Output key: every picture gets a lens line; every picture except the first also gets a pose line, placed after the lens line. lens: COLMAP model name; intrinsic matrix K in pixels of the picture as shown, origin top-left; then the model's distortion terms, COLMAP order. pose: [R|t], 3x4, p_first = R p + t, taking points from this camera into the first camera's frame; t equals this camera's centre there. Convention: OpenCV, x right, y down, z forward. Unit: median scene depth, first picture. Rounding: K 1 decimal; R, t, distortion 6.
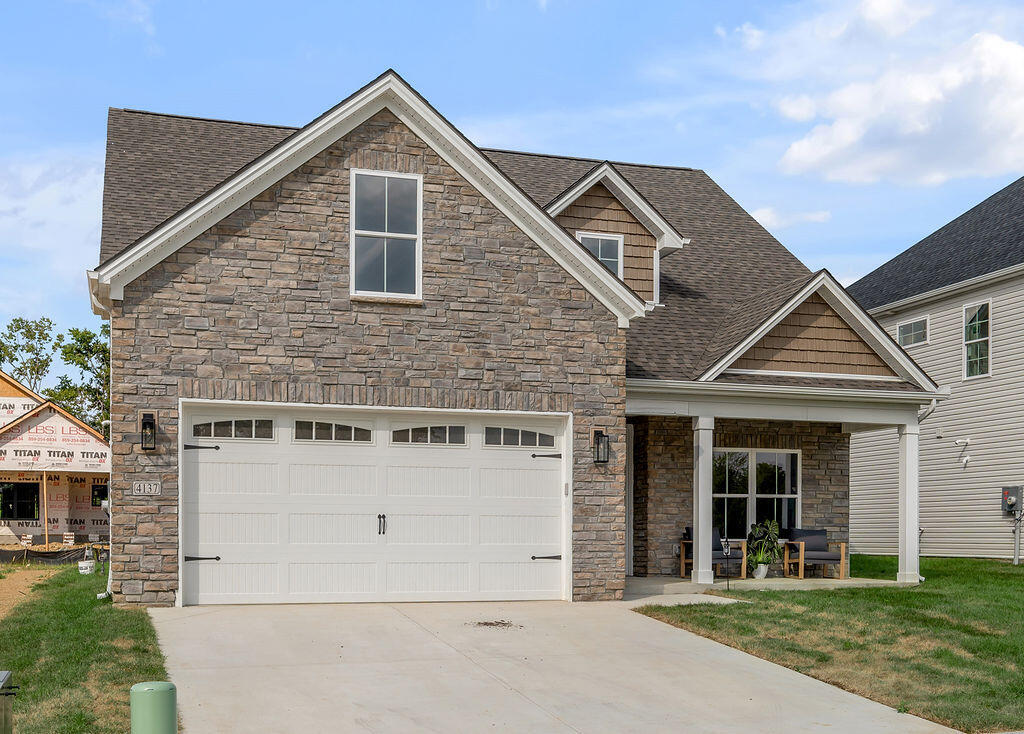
lens RADIAL K [[1208.8, 0, 512.2], [0, 1208.8, 368.2], [0, 0, 1]] dist [-0.009327, 0.000000]
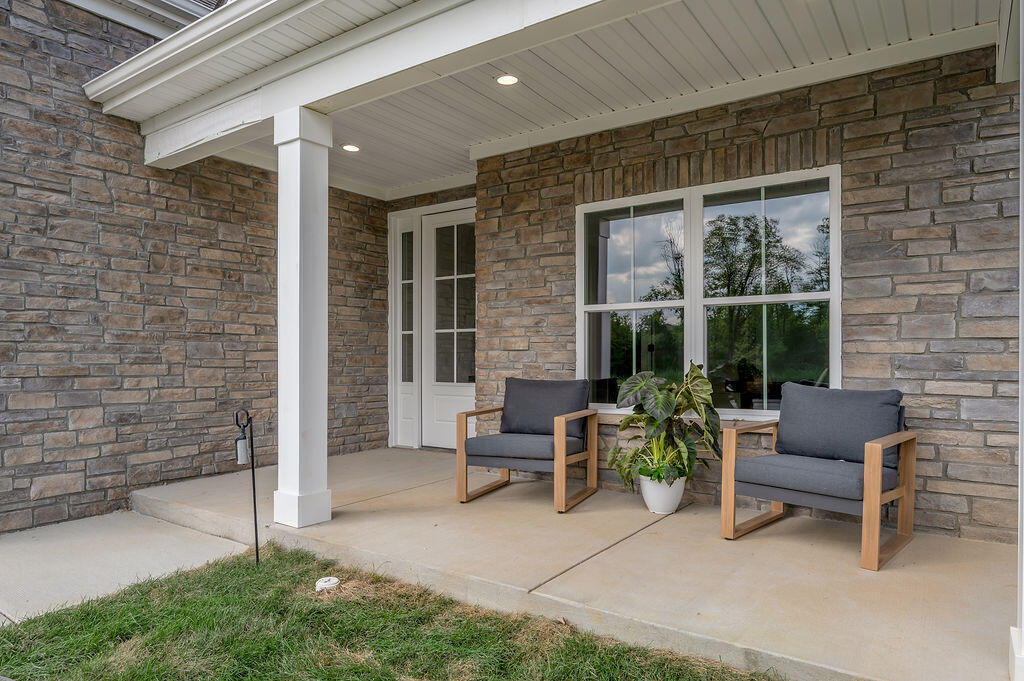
lens RADIAL K [[637.9, 0, 512.1], [0, 637.9, 340.3], [0, 0, 1]] dist [-0.023497, -0.000937]
pose [[0.616647, -0.023343, -0.786894, 0.324373], [0.114162, 0.991646, 0.060045, 0.096541], [0.778918, -0.126860, 0.614161, 0.803749]]
